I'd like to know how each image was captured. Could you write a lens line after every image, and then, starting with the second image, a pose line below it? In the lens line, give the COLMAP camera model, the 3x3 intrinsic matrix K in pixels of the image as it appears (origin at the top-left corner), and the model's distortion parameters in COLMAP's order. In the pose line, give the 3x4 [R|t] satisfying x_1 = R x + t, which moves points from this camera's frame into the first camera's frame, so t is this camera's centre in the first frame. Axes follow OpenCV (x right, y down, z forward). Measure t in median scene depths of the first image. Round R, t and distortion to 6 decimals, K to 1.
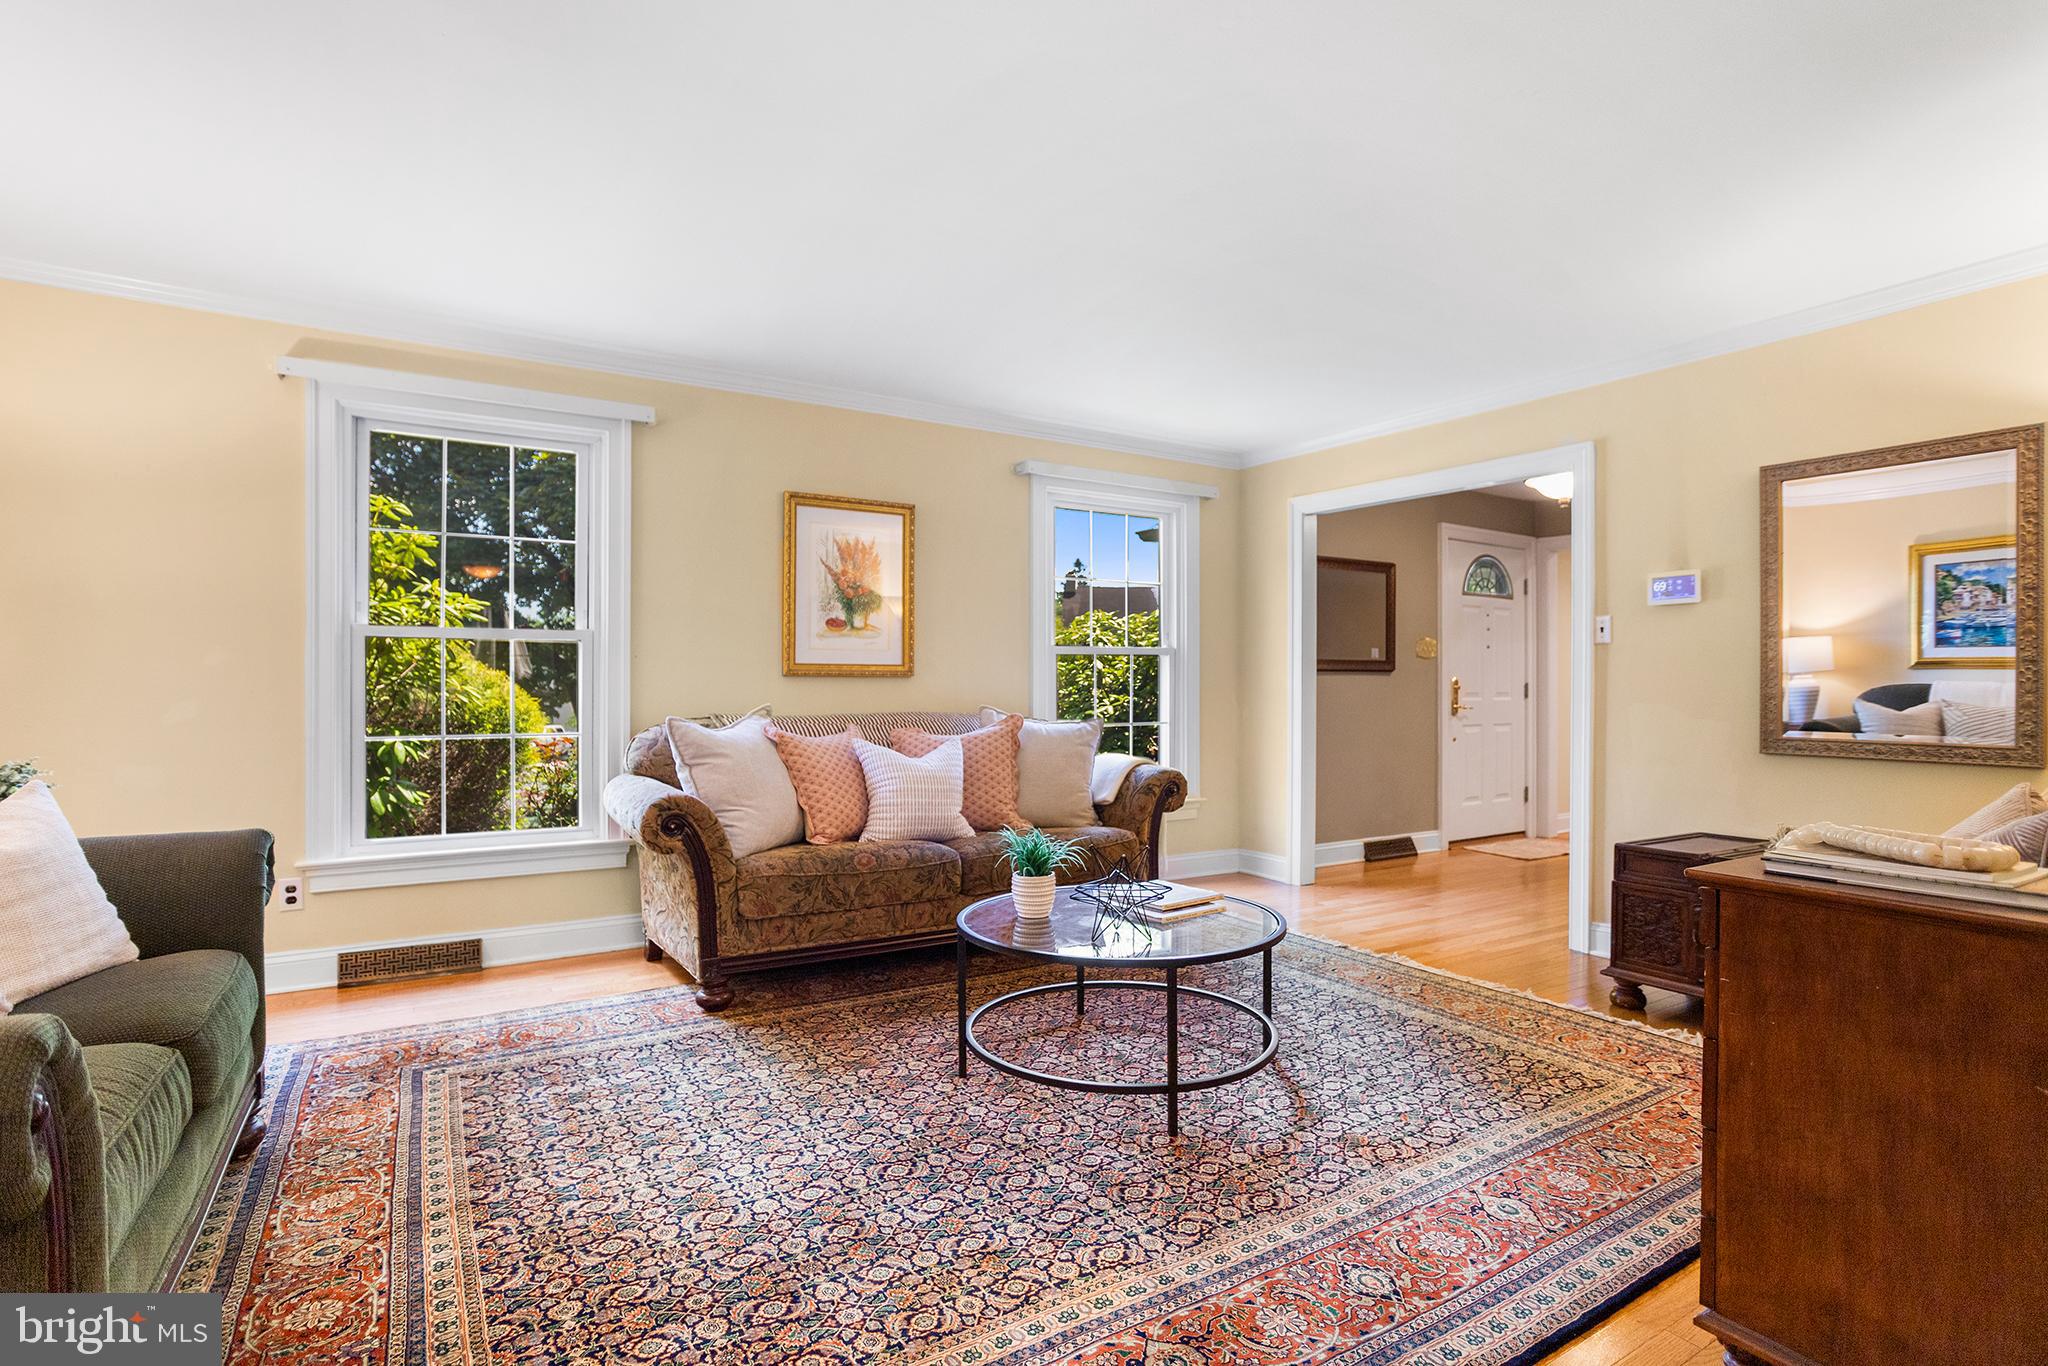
lens RADIAL K [[1007.3, 0, 1023.0], [0, 1007.3, 714.3], [0, 0, 1]] dist [-0.085781, 0.049750]
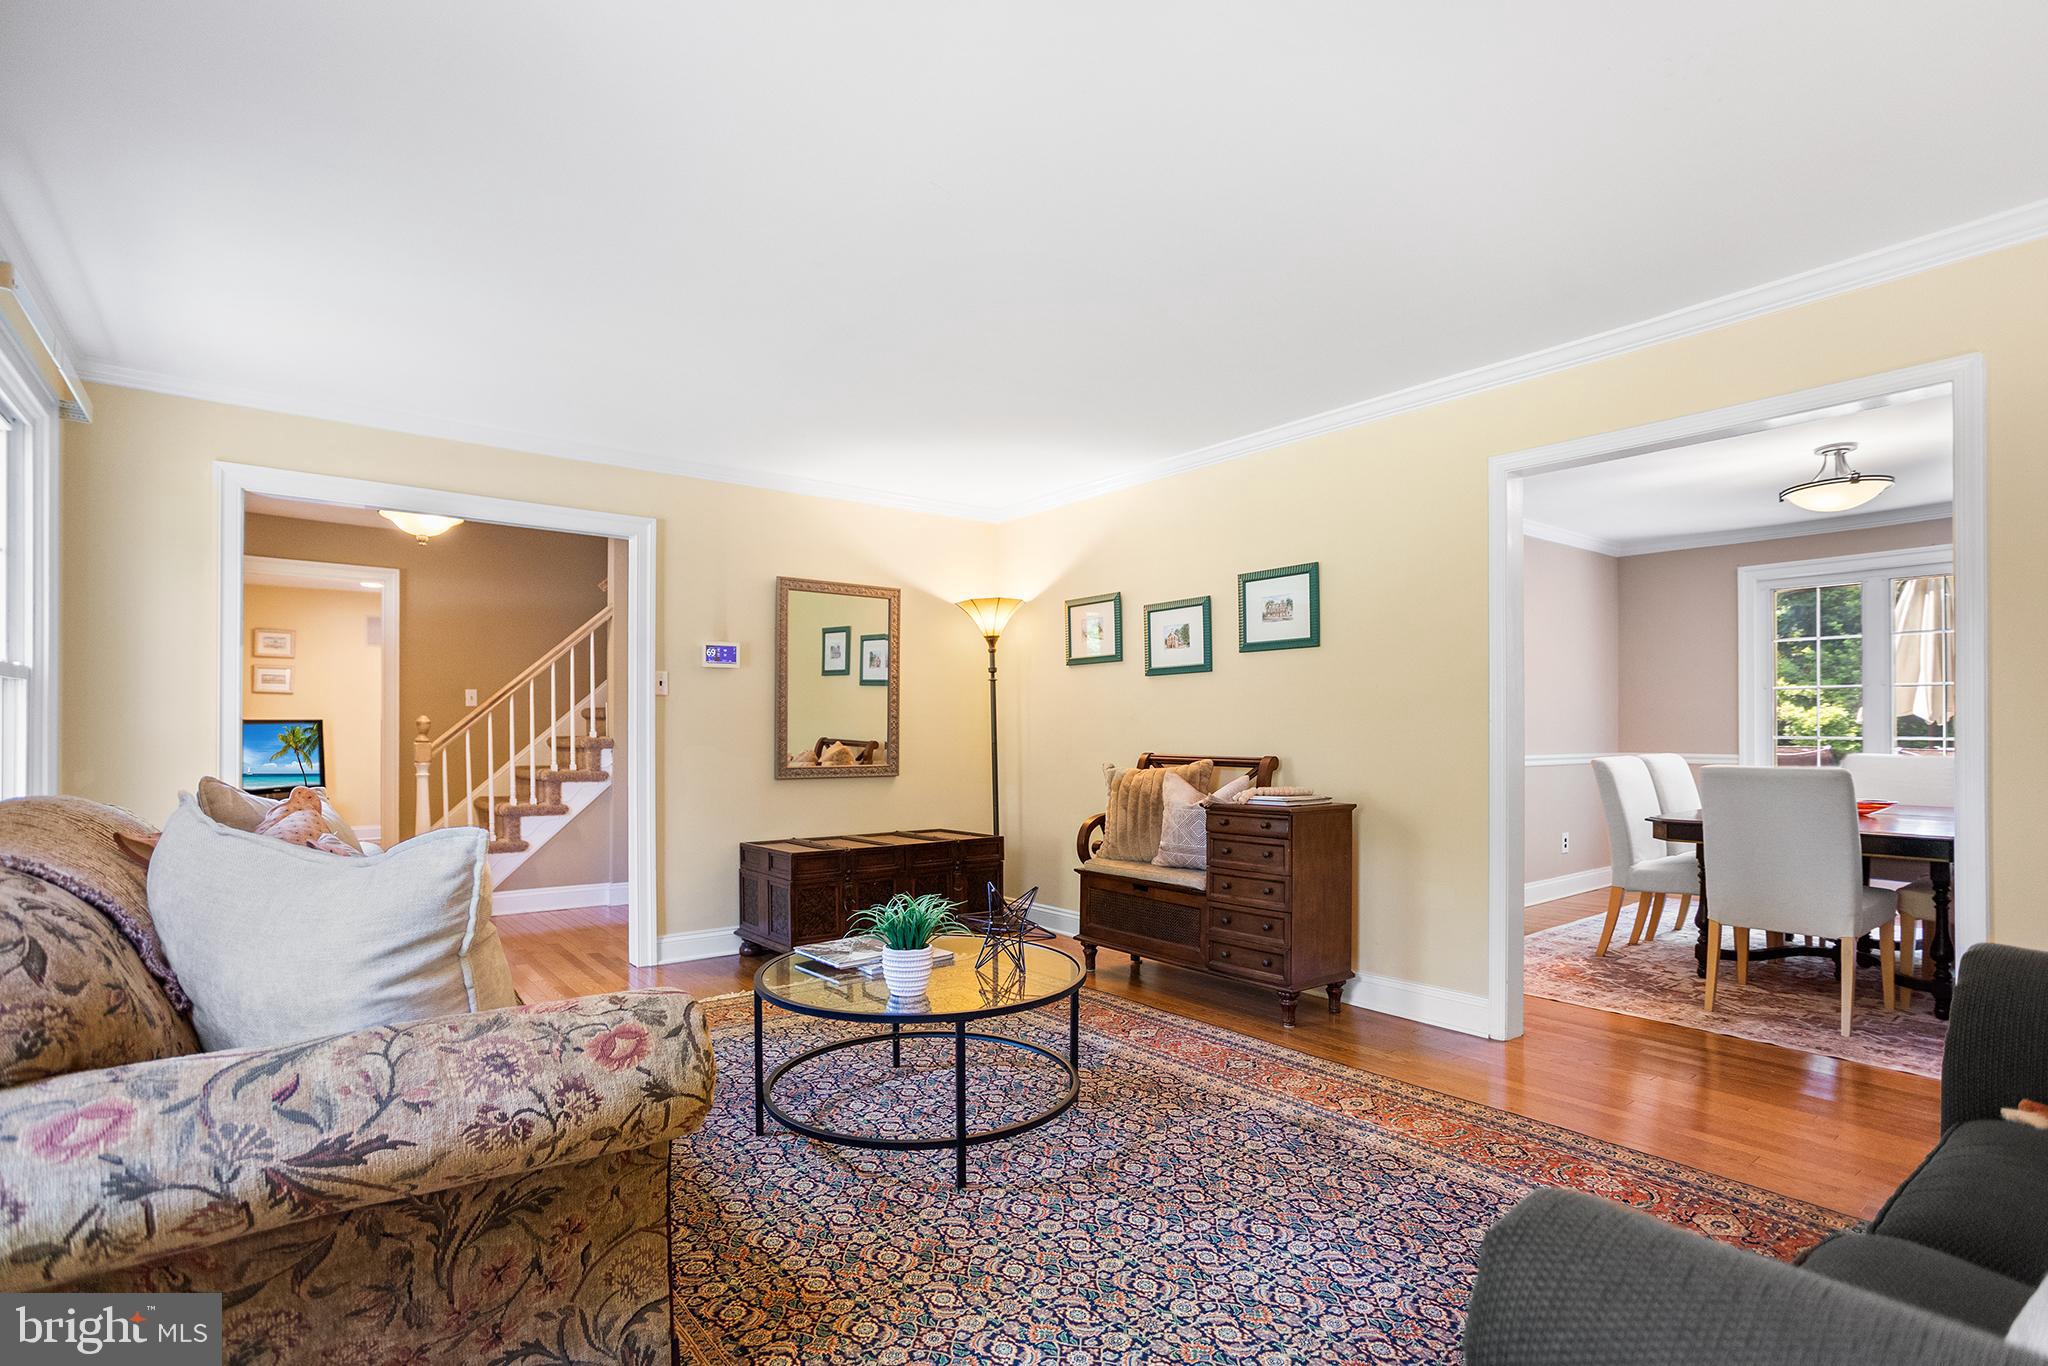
lens RADIAL K [[1007.3, 0, 1023.0], [0, 1007.3, 714.3], [0, 0, 1]] dist [-0.085781, 0.049750]
pose [[-0.110370, 0.010649, 0.993833, -0.527825], [0.028466, 0.999566, -0.007549, -0.023334], [-0.993483, 0.027458, -0.110626, 0.585064]]
